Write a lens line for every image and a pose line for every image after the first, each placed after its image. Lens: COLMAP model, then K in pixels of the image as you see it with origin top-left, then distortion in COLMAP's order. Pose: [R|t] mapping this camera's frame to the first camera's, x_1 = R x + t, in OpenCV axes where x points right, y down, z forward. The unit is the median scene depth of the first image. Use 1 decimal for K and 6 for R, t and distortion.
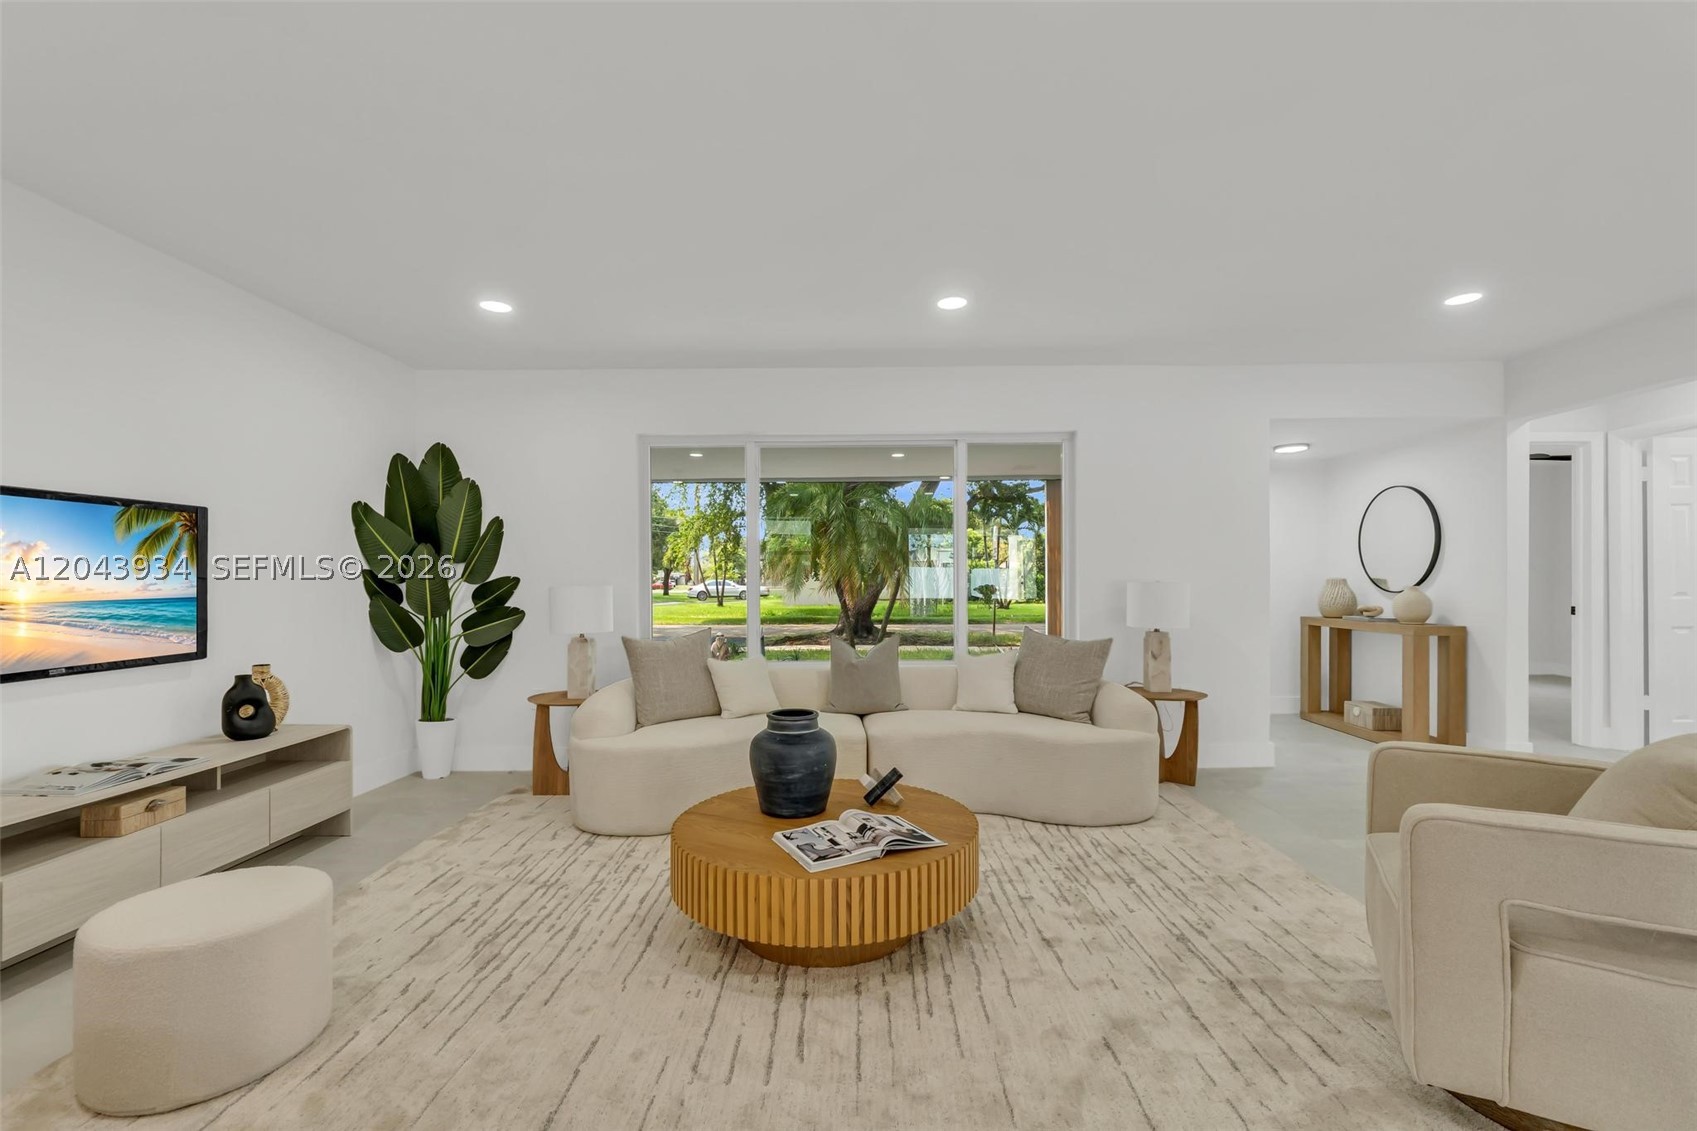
lens RADIAL K [[732.4, 0, 850.2], [0, 732.4, 576.7], [0, 0, 1]] dist [-0.018176, -0.001077]
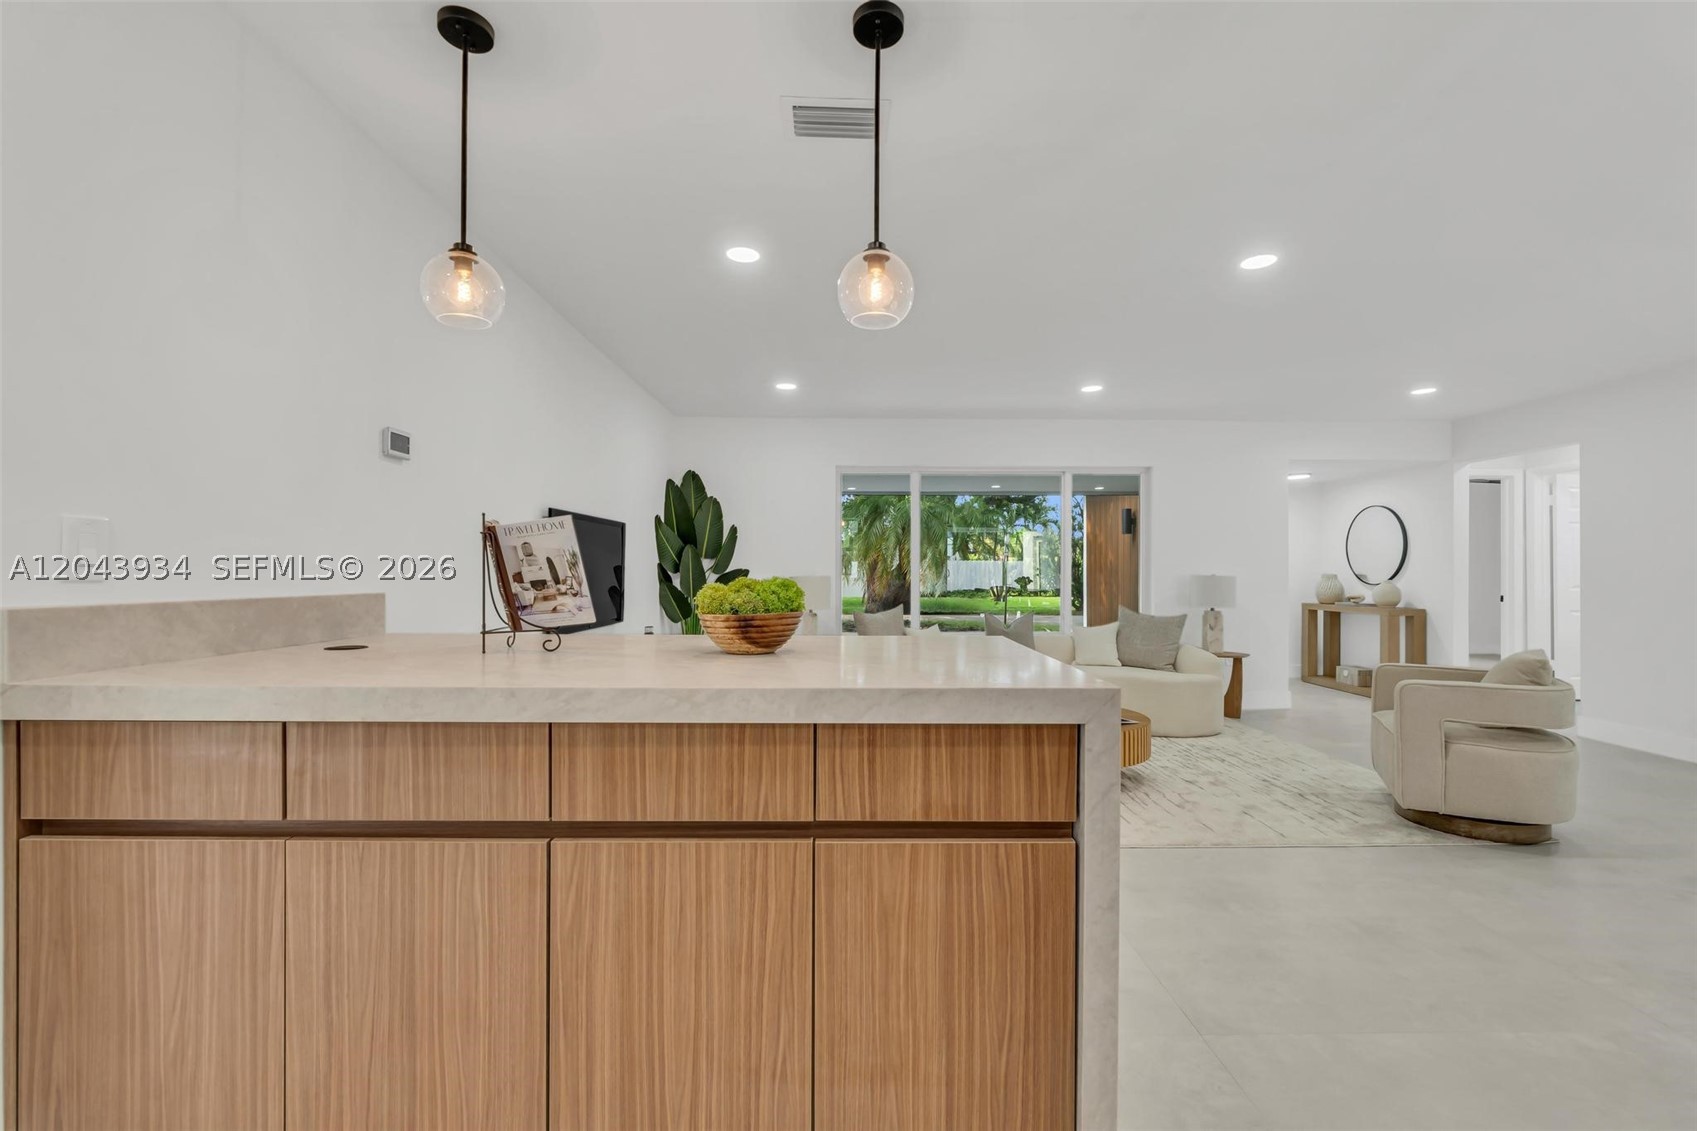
lens RADIAL K [[732.4, 0, 846.6], [0, 732.4, 563.5], [0, 0, 1]] dist [-0.018176, -0.001077]
pose [[0.999531, 0.006317, 0.029950, -0.292001], [-0.006058, 0.999944, -0.008717, 0.000674], [-0.030004, 0.008531, 0.999513, -0.346054]]
